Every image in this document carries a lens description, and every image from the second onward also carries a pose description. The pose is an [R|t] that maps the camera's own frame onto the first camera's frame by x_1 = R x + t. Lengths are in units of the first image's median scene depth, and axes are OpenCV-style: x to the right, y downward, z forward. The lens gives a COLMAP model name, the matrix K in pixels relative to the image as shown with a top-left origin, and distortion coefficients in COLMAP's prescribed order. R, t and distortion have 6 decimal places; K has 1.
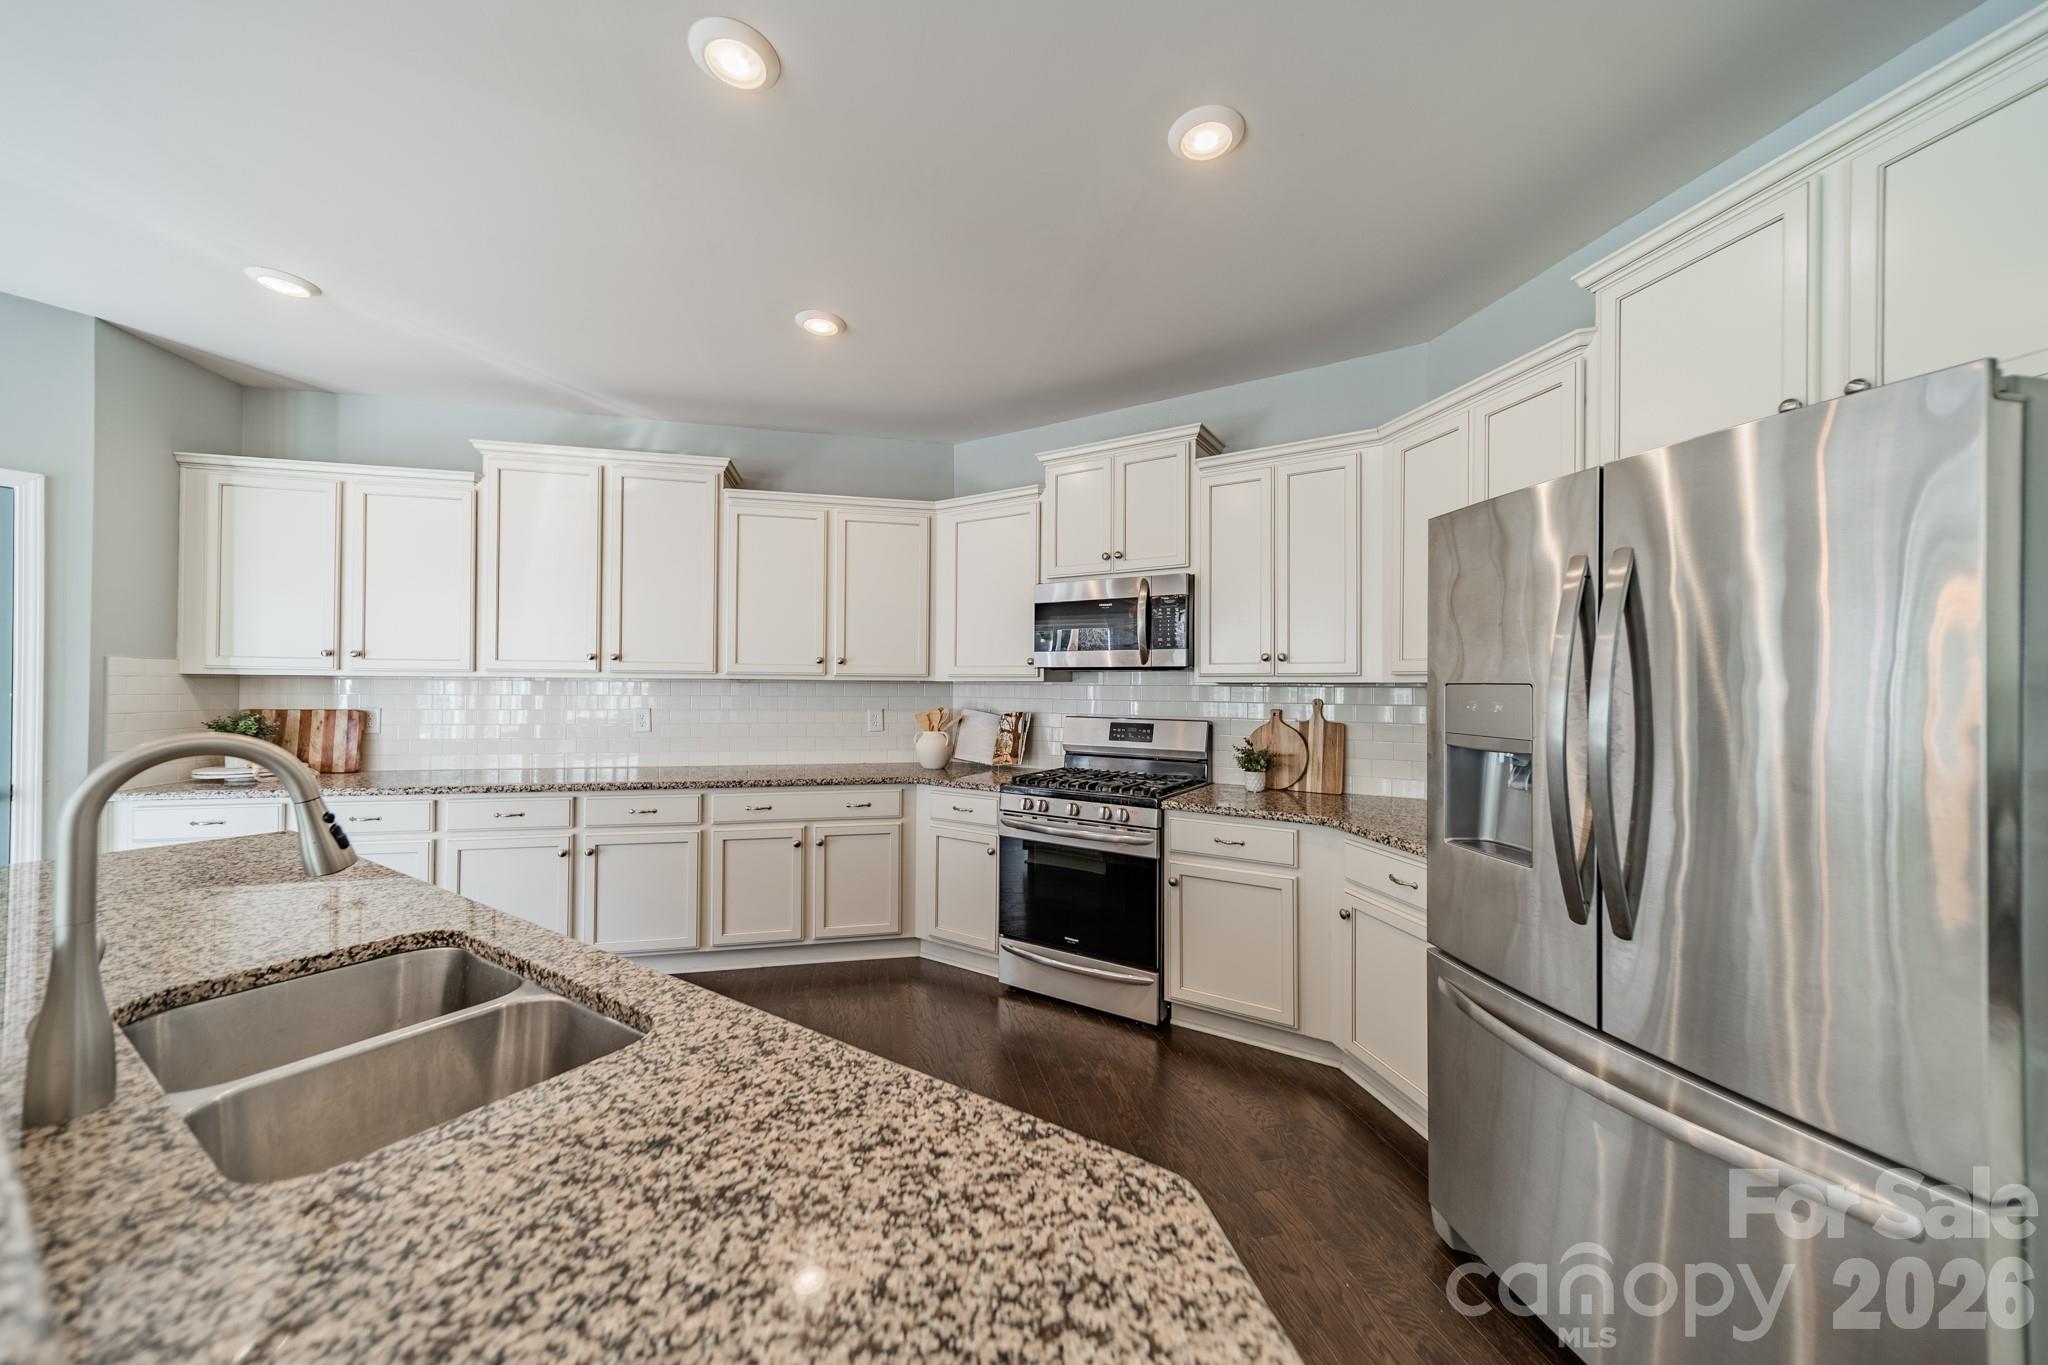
lens RADIAL K [[722.7, 0, 1030.4], [0, 722.7, 680.5], [0, 0, 1]] dist [0.007327, -0.000288]
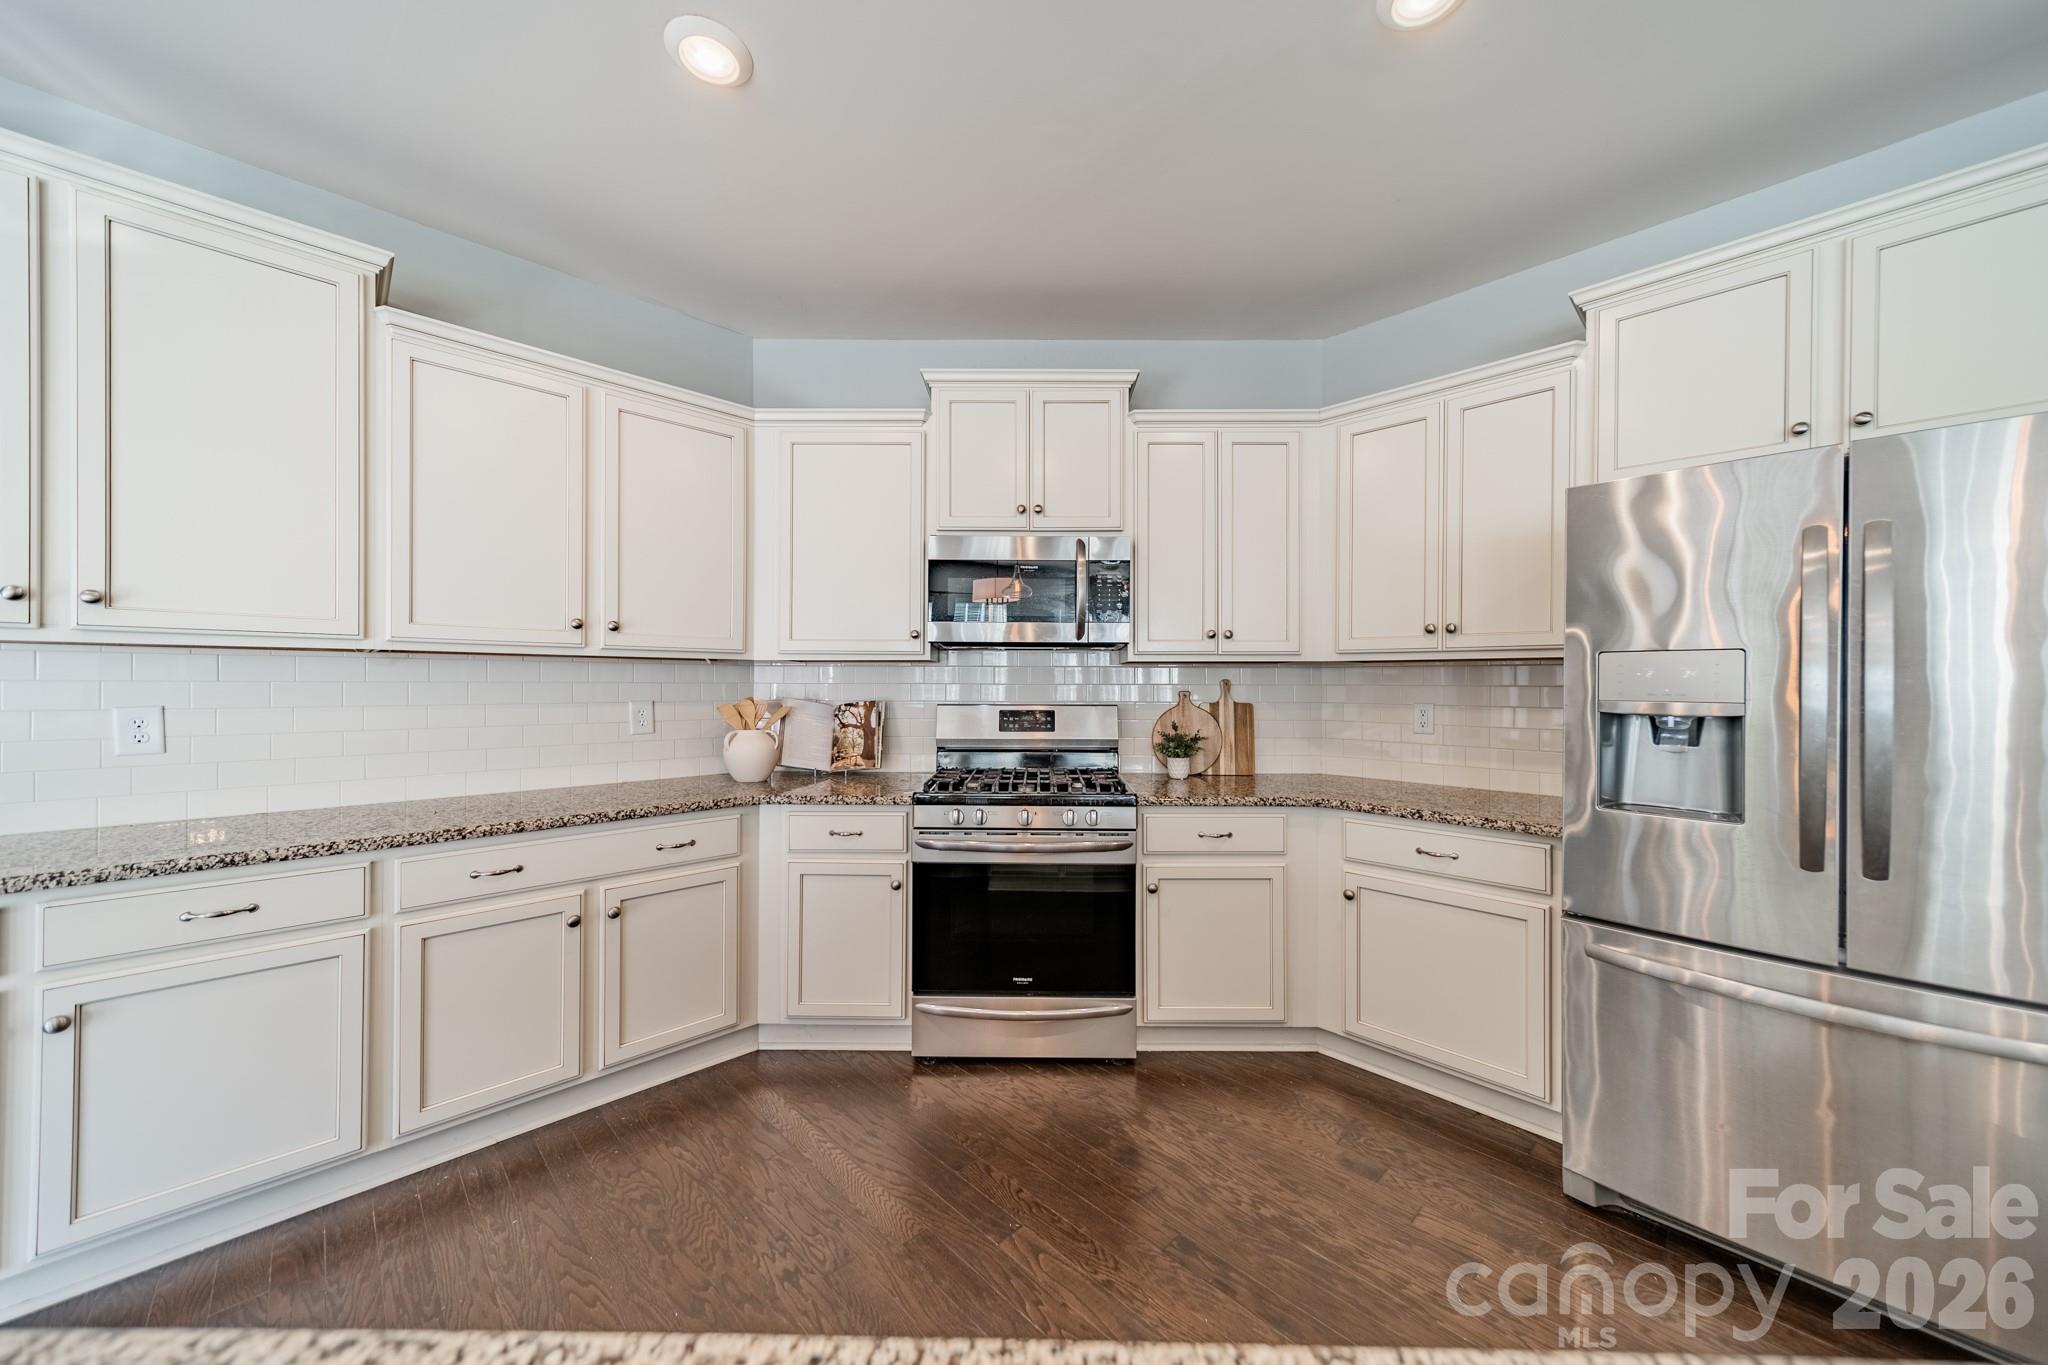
lens RADIAL K [[722.7, 0, 1028.1], [0, 722.7, 683.1], [0, 0, 1]] dist [0.007327, -0.000288]
pose [[0.848866, -0.003742, 0.528594, -0.319062], [-0.001330, 0.999957, 0.009215, 0.019734], [-0.528606, -0.008525, 0.848825, 0.283581]]
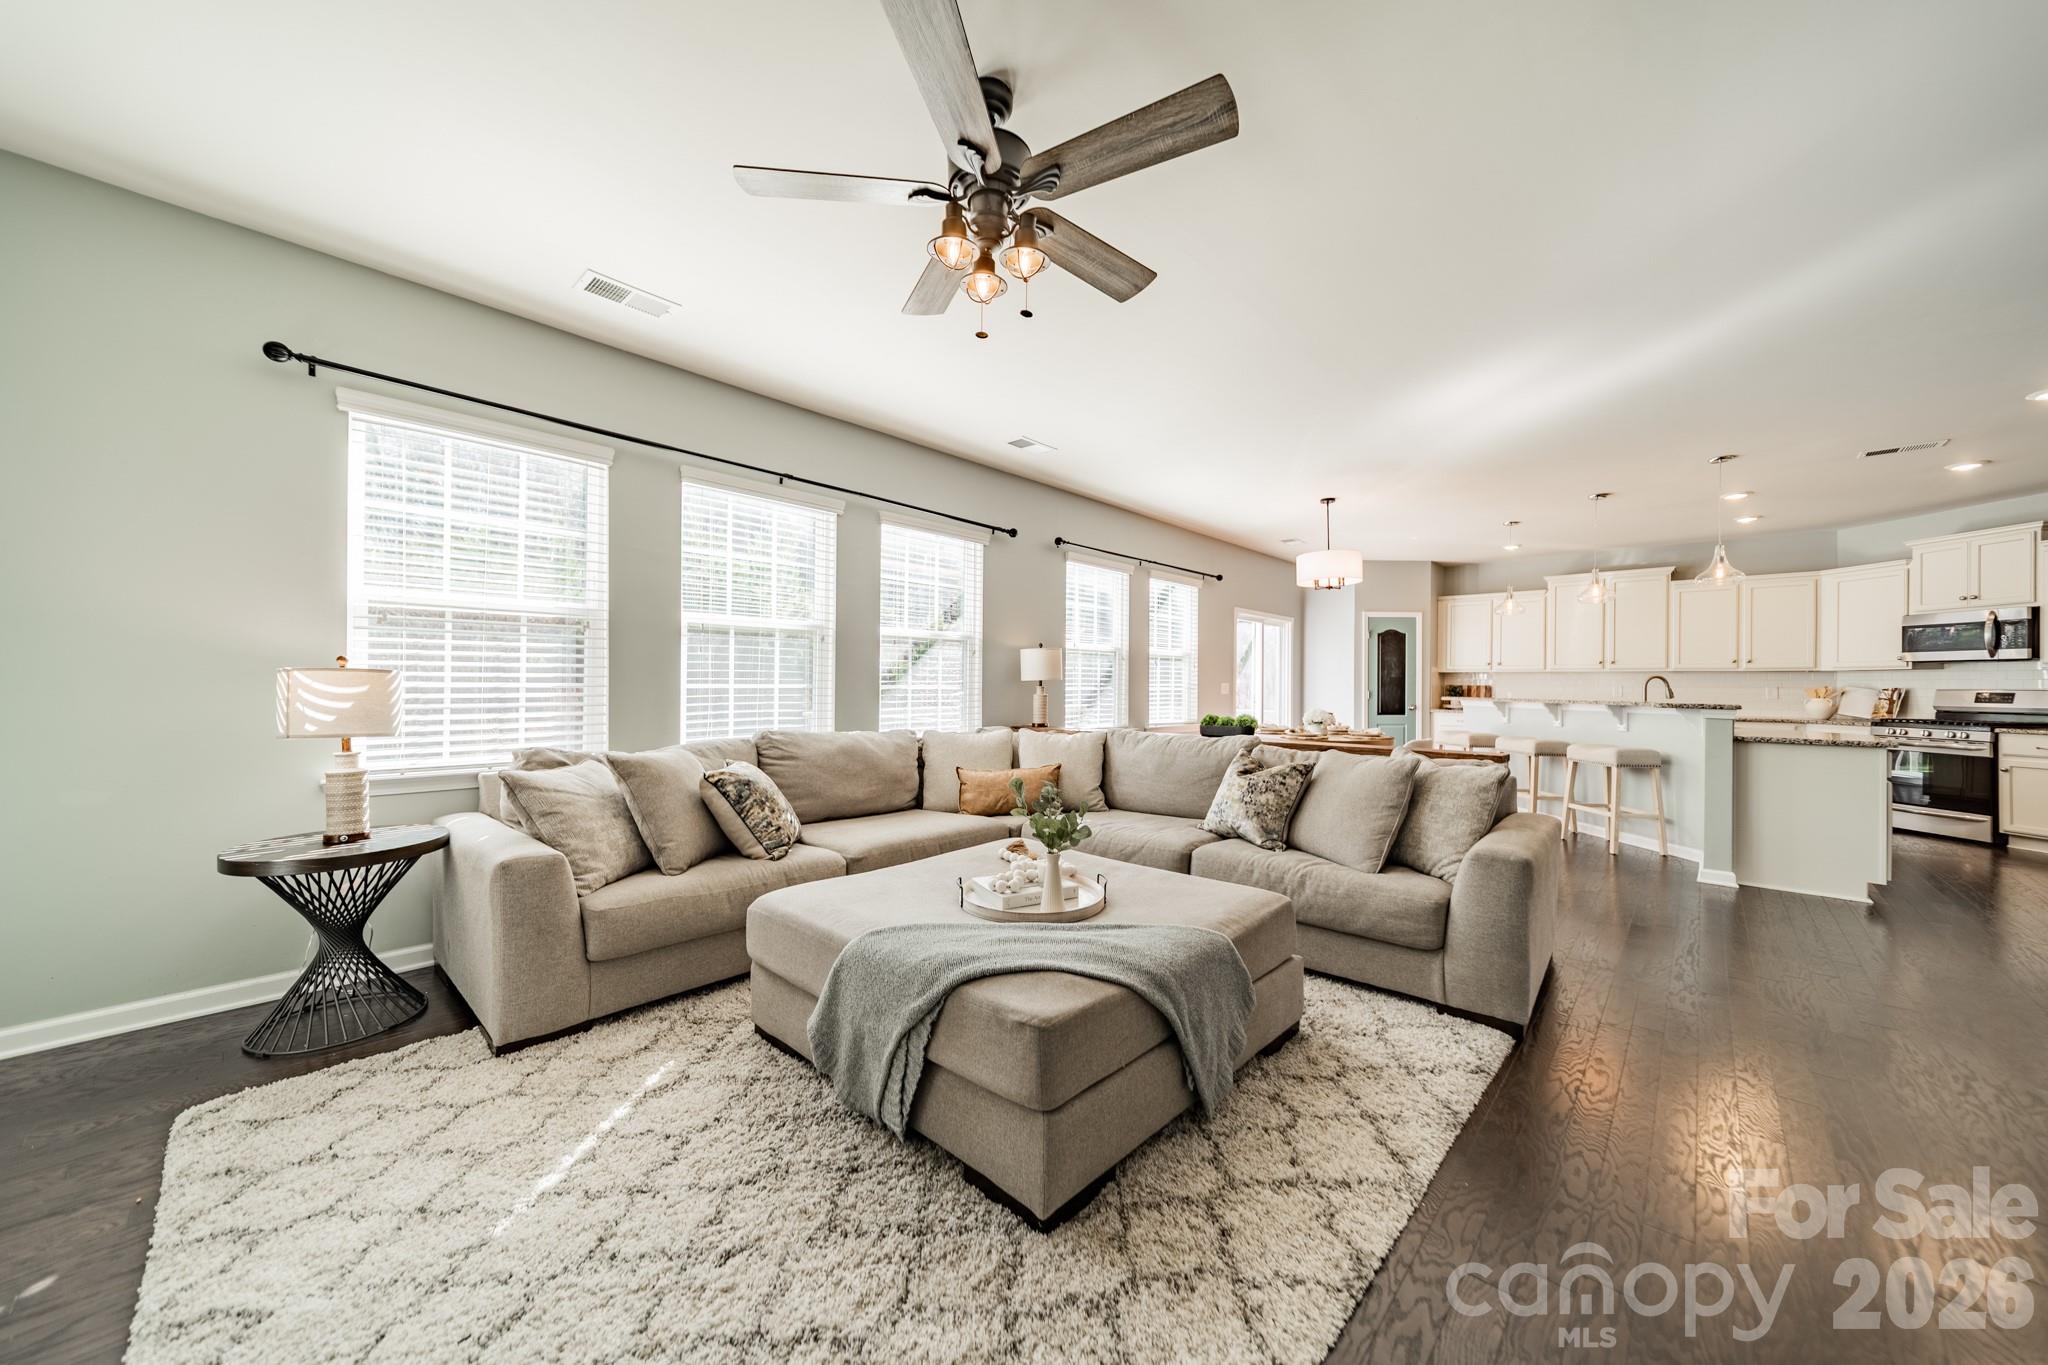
lens RADIAL K [[722.7, 0, 1020.5], [0, 722.7, 684.6], [0, 0, 1]] dist [0.007327, -0.000288]
pose [[0.565991, -0.003644, -0.824403, 0.268086], [0.002192, 0.999993, -0.002915, 0.041467], [0.824408, -0.000157, 0.565995, -1.896861]]
